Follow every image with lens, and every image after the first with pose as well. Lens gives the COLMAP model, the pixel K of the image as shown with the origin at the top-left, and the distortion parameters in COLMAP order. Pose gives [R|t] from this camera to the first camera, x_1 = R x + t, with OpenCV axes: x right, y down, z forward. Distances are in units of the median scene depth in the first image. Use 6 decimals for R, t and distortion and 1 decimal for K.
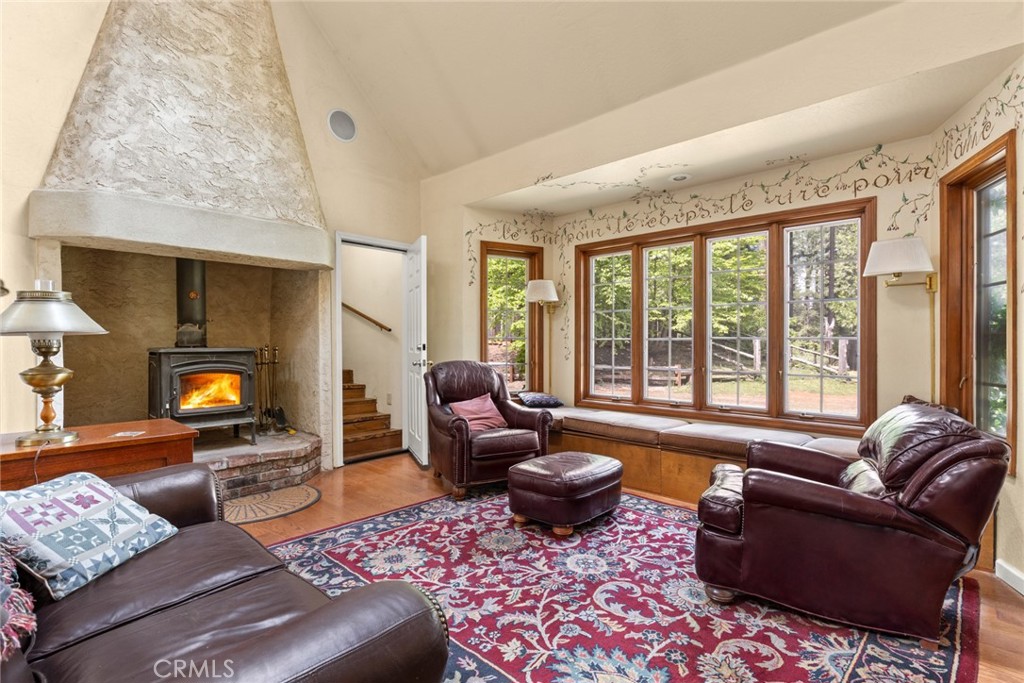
lens RADIAL K [[479.7, 0, 510.3], [0, 479.7, 346.3], [0, 0, 1]] dist [-0.003287, -0.001173]
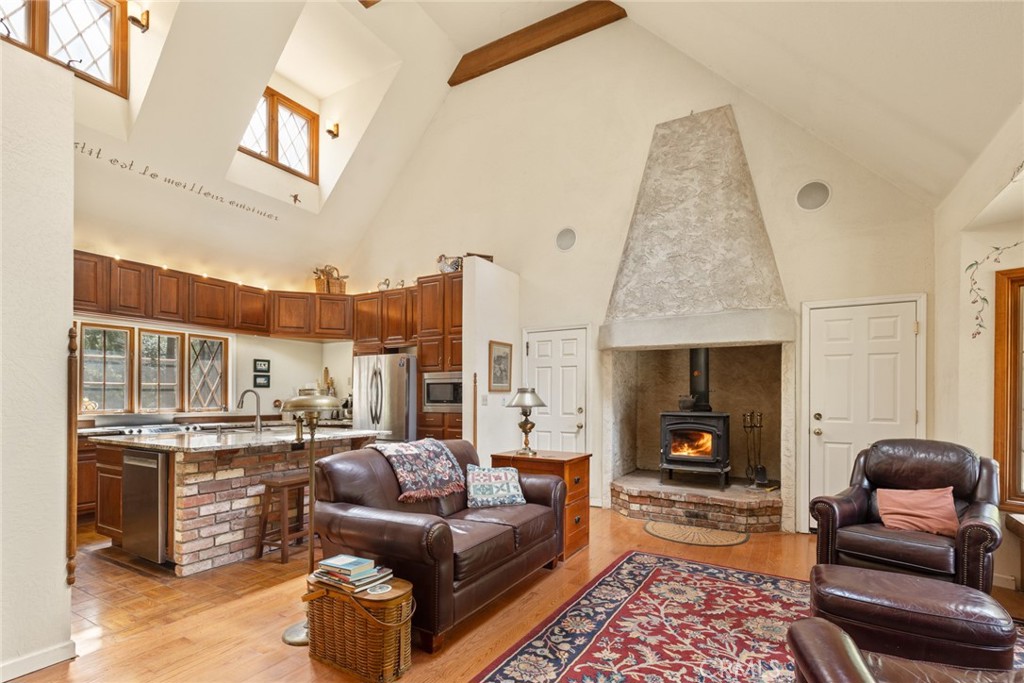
lens RADIAL K [[472.0, 0, 523.5], [0, 472.0, 396.9], [0, 0, 1]] dist [-0.003420, 0.000173]
pose [[0.231769, 0.001973, -0.972769, 0.652679], [-0.014752, 0.999890, -0.001487, -0.037328], [0.972659, 0.014695, 0.231773, 0.252983]]
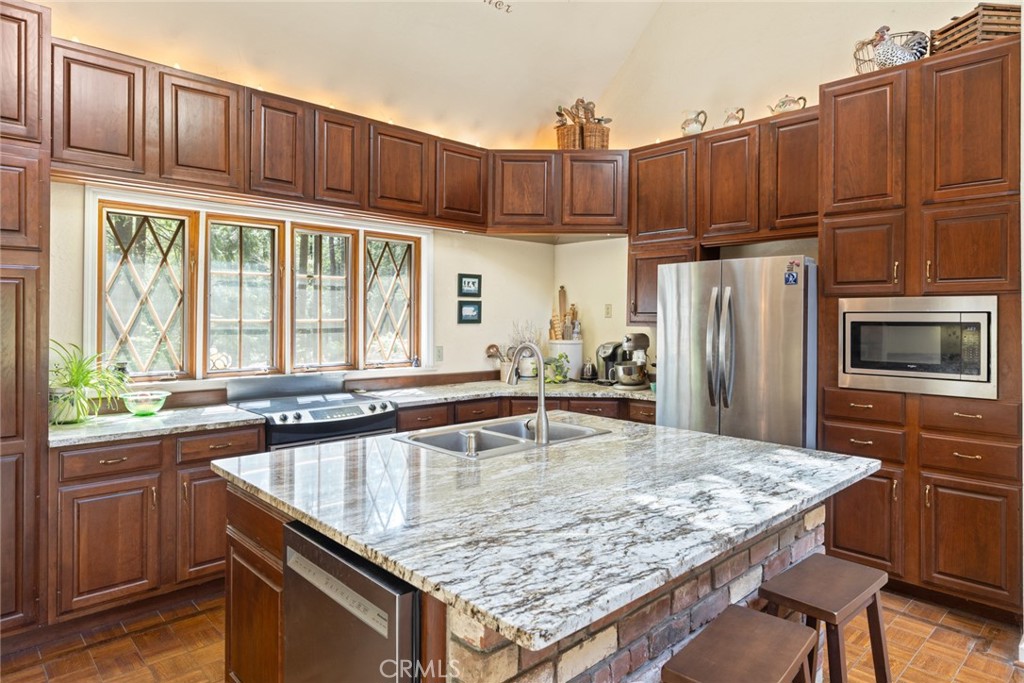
lens RADIAL K [[608.1, 0, 526.1], [0, 608.1, 318.2], [0, 0, 1]] dist [0.013013, -0.000989]
pose [[-0.049138, 0.005310, -0.998778, -0.140803], [-0.017072, 0.999835, 0.006156, -0.090551], [0.998646, 0.017354, -0.049039, -0.183749]]
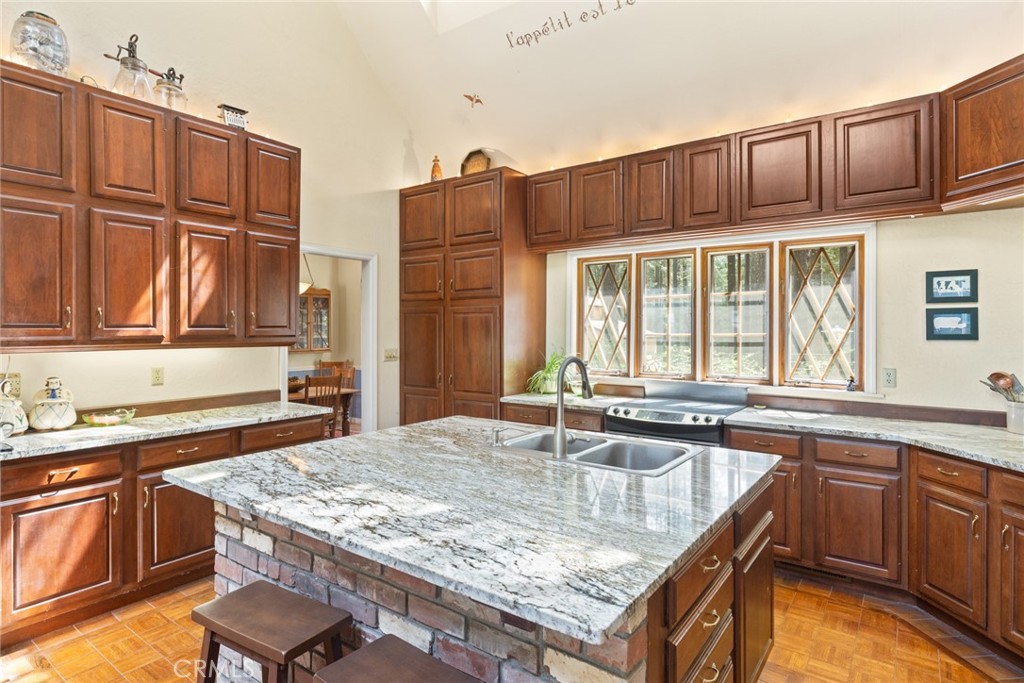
lens RADIAL K [[545.1, 0, 519.6], [0, 545.1, 327.1], [0, 0, 1]] dist [-0.005394, 0.002673]
pose [[-0.992703, 0.001546, -0.120577, -0.794845], [0.000877, 0.999984, 0.005601, -0.095010], [0.120583, 0.005454, -0.992688, 0.487273]]
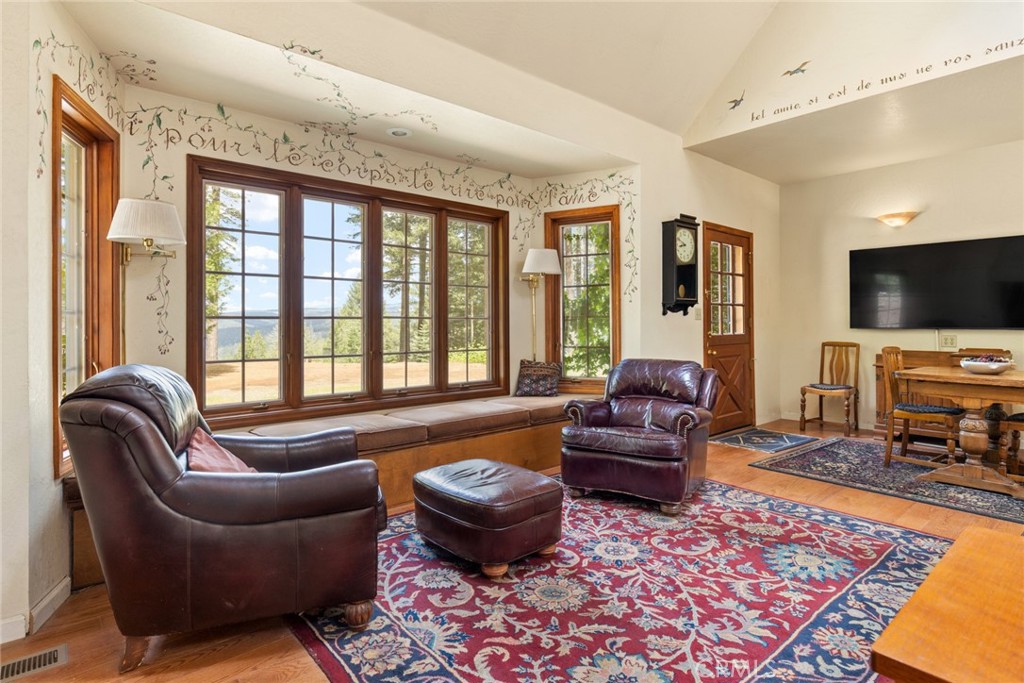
lens RADIAL K [[541.4, 0, 517.2], [0, 541.4, 316.7], [0, 0, 1]] dist [0.002091, -0.002510]
pose [[0.094448, 0.009591, 0.995484, -0.712735], [0.010545, 0.999888, -0.010634, -0.004693], [-0.995474, 0.011502, 0.094336, 0.821283]]
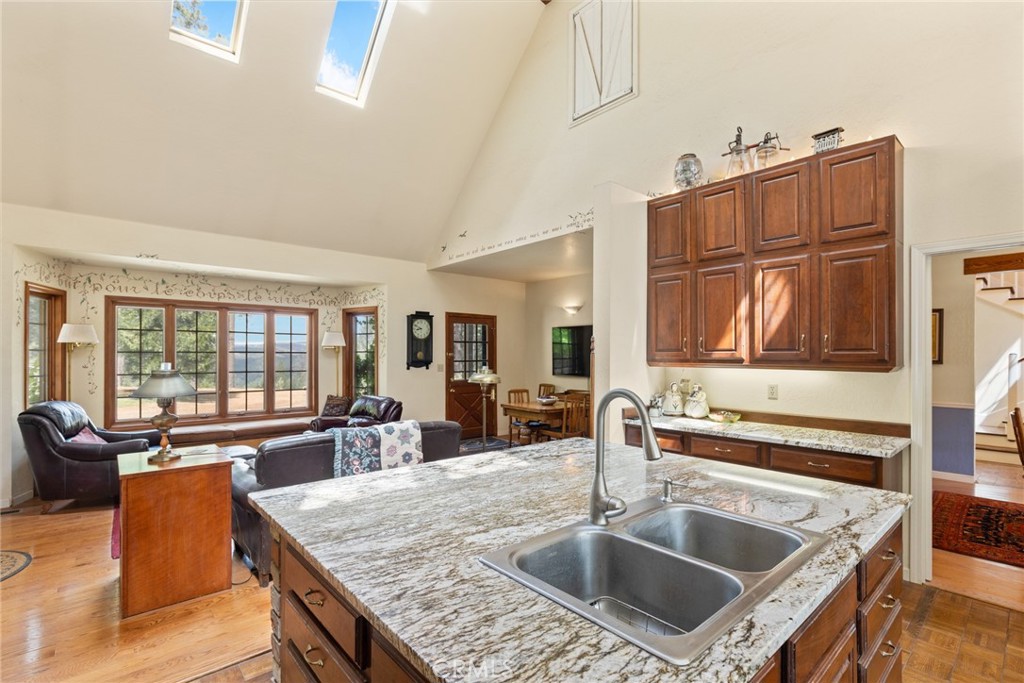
lens RADIAL K [[479.7, 0, 520.2], [0, 479.7, 349.8], [0, 0, 1]] dist [-0.003287, -0.001173]
pose [[0.091579, 0.009334, 0.995754, -1.399350], [0.008406, 0.999913, -0.010146, -0.085706], [-0.995762, 0.009300, 0.091492, -0.168330]]
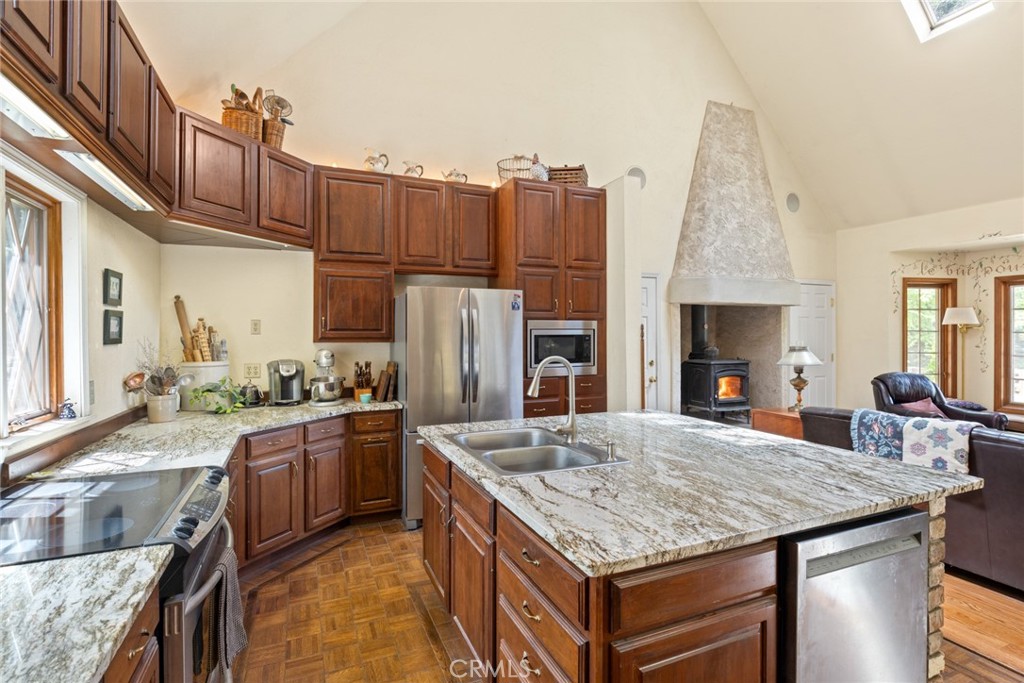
lens RADIAL K [[493.9, 0, 512.5], [0, 493.9, 336.2], [0, 0, 1]] dist [-0.005799, -0.001124]
pose [[0.916583, 0.003805, -0.399827, -0.720870], [-0.004964, 0.999986, -0.001864, -0.081803], [0.399815, 0.003693, 0.916589, -0.911350]]
